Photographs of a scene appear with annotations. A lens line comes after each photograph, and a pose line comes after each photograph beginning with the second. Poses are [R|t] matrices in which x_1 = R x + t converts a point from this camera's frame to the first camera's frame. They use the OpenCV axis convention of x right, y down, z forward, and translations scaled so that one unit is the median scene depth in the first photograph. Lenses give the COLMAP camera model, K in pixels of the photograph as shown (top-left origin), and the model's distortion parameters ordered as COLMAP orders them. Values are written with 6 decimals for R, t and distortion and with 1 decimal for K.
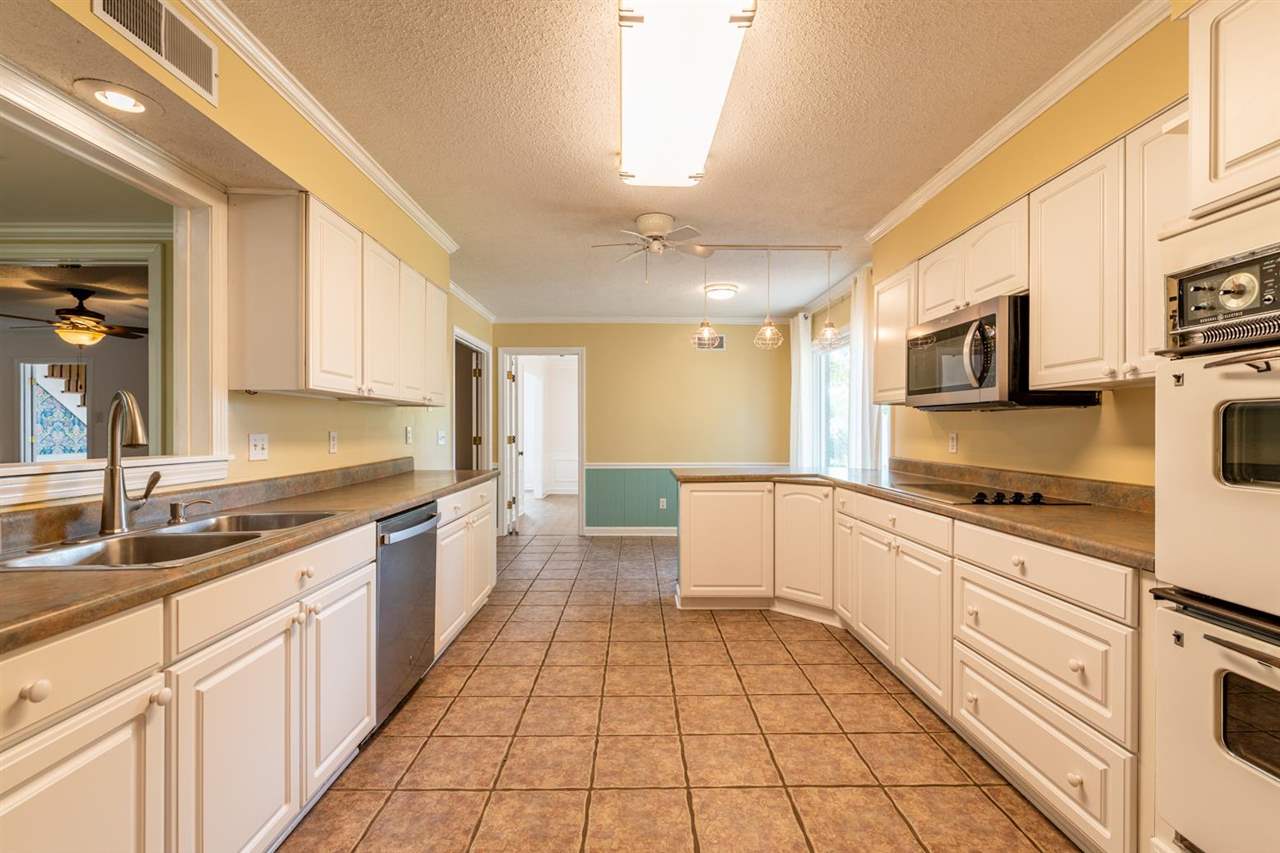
lens RADIAL K [[556.4, 0, 642.8], [0, 556.4, 430.2], [0, 0, 1]] dist [0.002583, -0.000136]
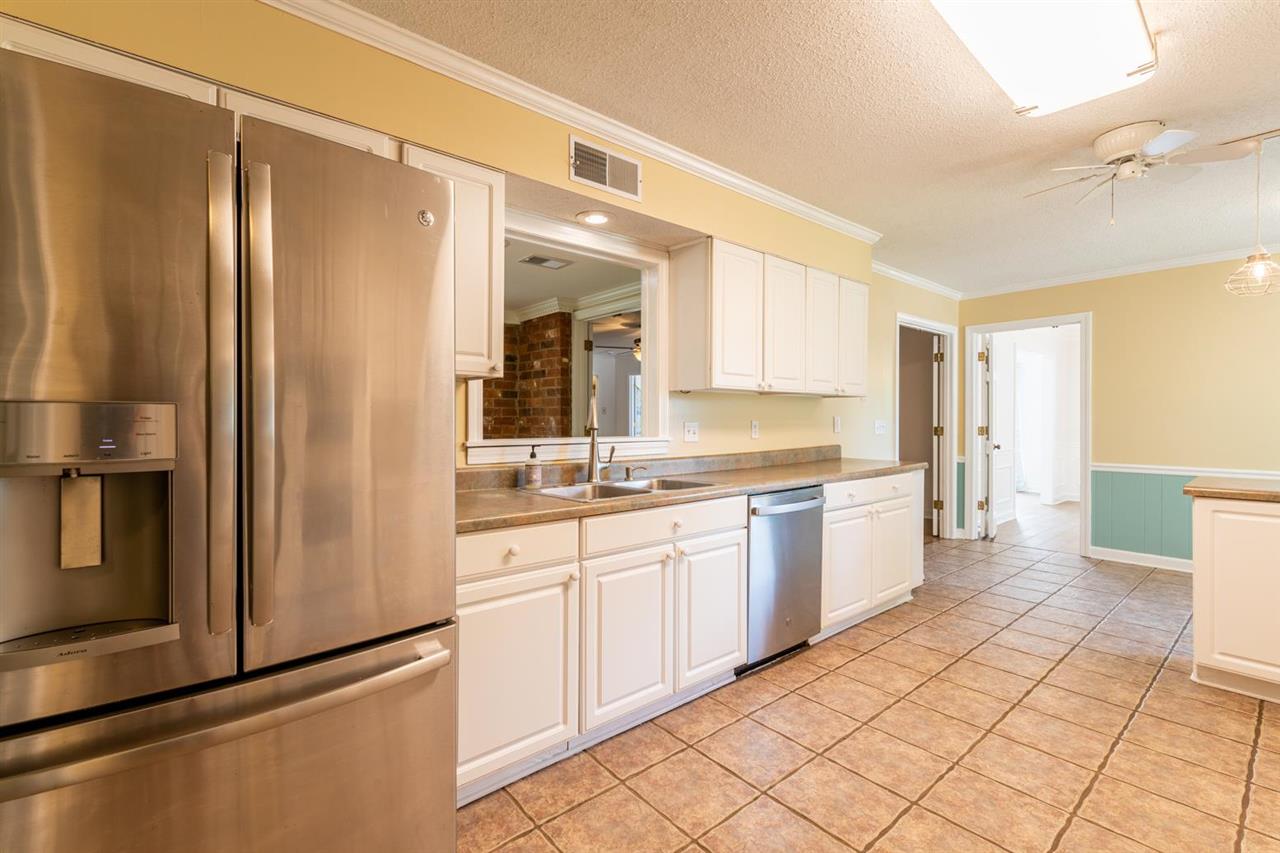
lens RADIAL K [[560.7, 0, 614.9], [0, 560.7, 420.4], [0, 0, 1]] dist [0.000514, -0.000413]
pose [[0.618400, 0.003851, -0.785854, 0.264740], [-0.002076, 0.999993, 0.003267, -0.002066], [0.785860, -0.000389, 0.618404, 0.015258]]
